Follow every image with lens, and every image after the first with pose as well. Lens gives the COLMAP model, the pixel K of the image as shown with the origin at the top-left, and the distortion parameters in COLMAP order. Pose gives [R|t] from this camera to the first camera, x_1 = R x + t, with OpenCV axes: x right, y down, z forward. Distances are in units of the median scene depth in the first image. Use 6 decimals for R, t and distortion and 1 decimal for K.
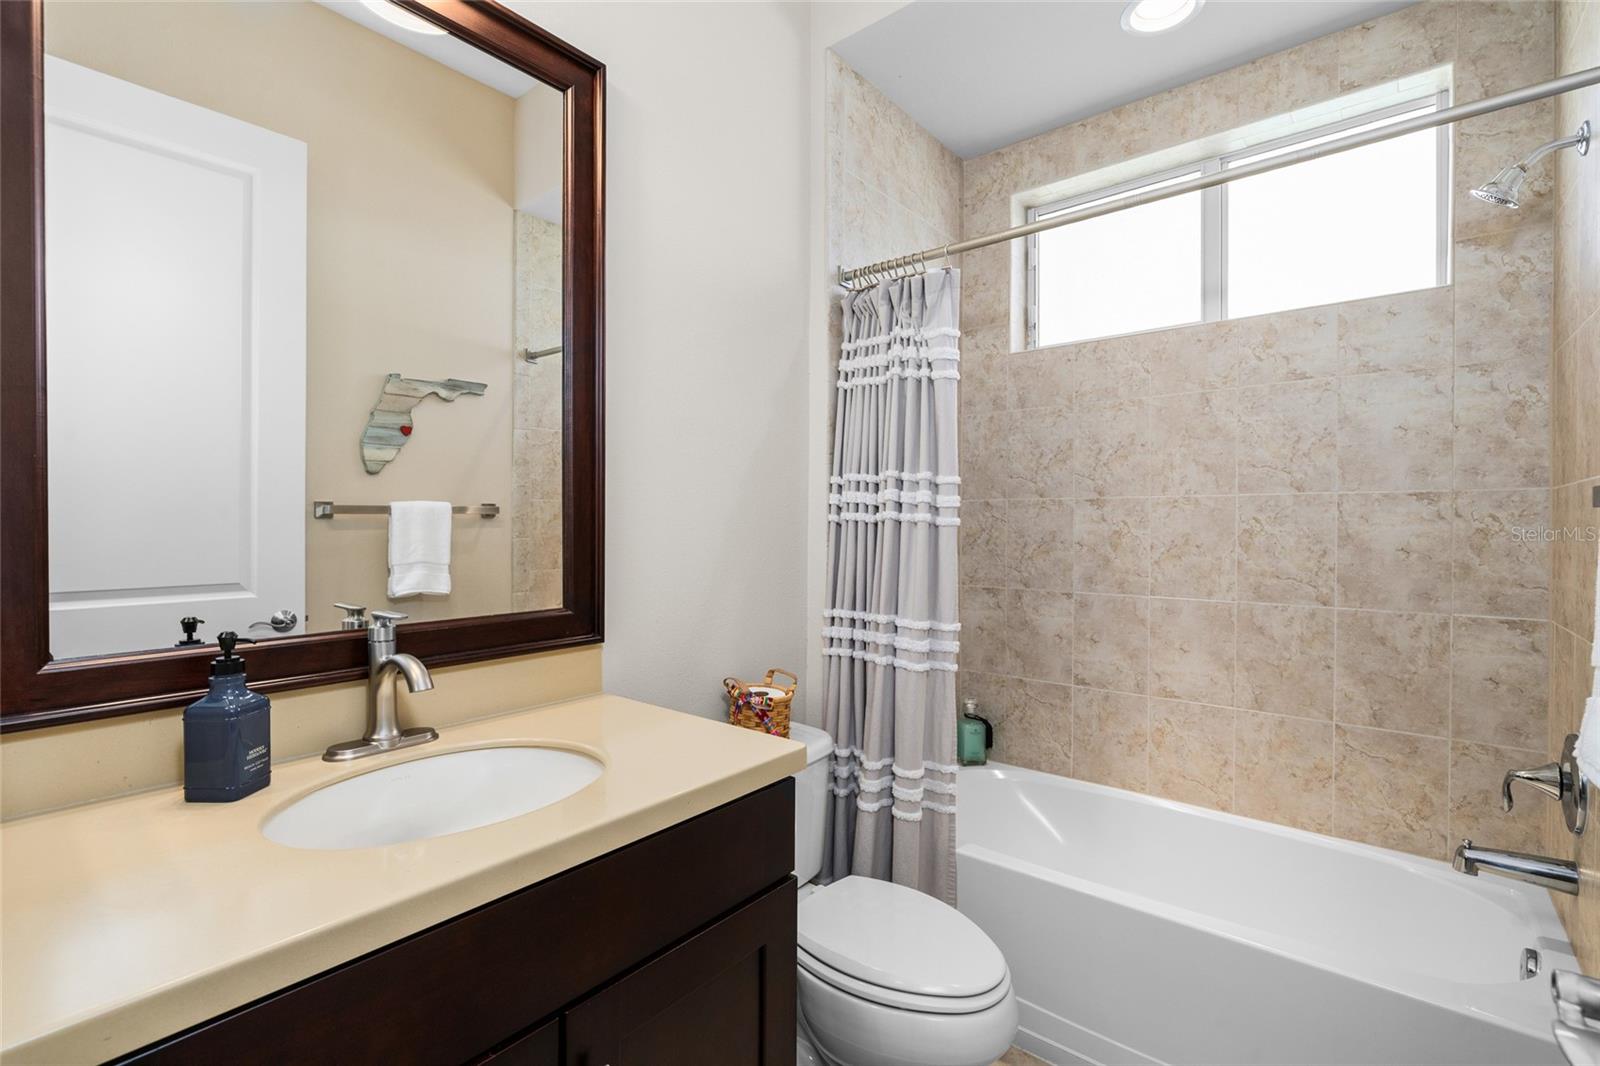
lens RADIAL K [[718.9, 0, 797.0], [0, 718.9, 518.4], [0, 0, 1]] dist [-0.012942, 0.005020]
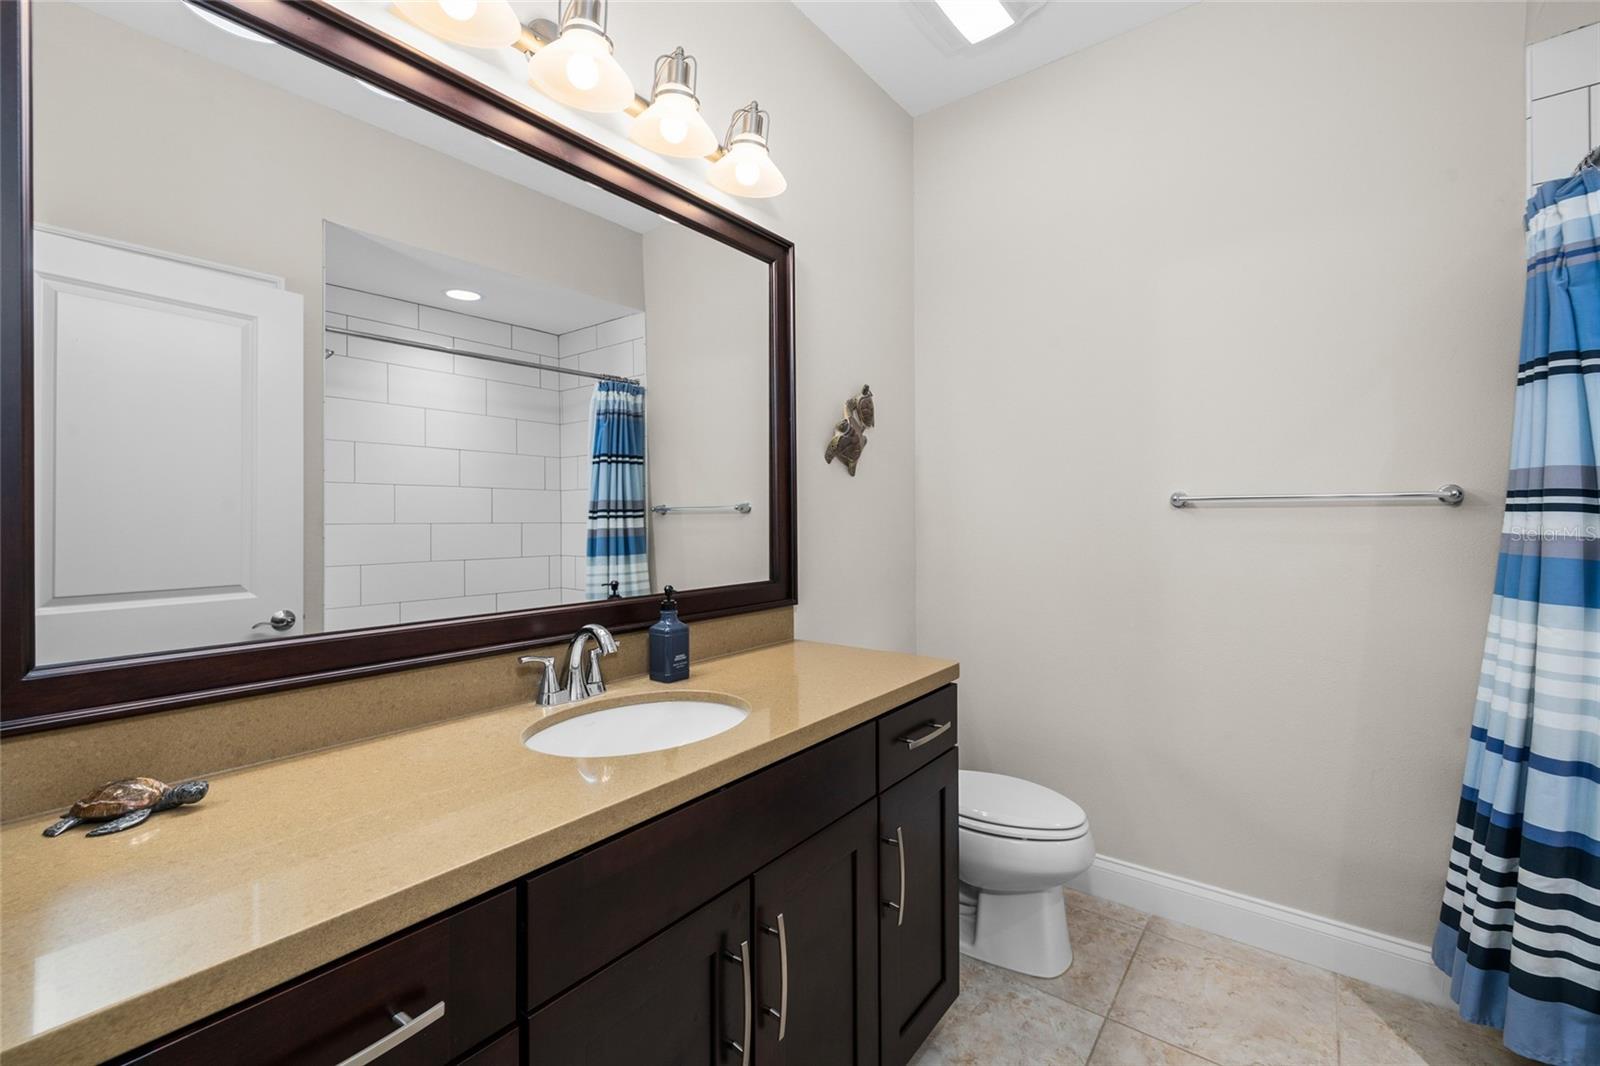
lens RADIAL K [[695.0, 0, 799.6], [0, 695.0, 517.4], [0, 0, 1]] dist [0.001403, 0.000332]
pose [[0.999232, -0.009352, 0.038064, -0.292881], [0.009239, 0.999952, 0.003138, -0.004025], [-0.038092, -0.002784, 0.999270, -0.356945]]
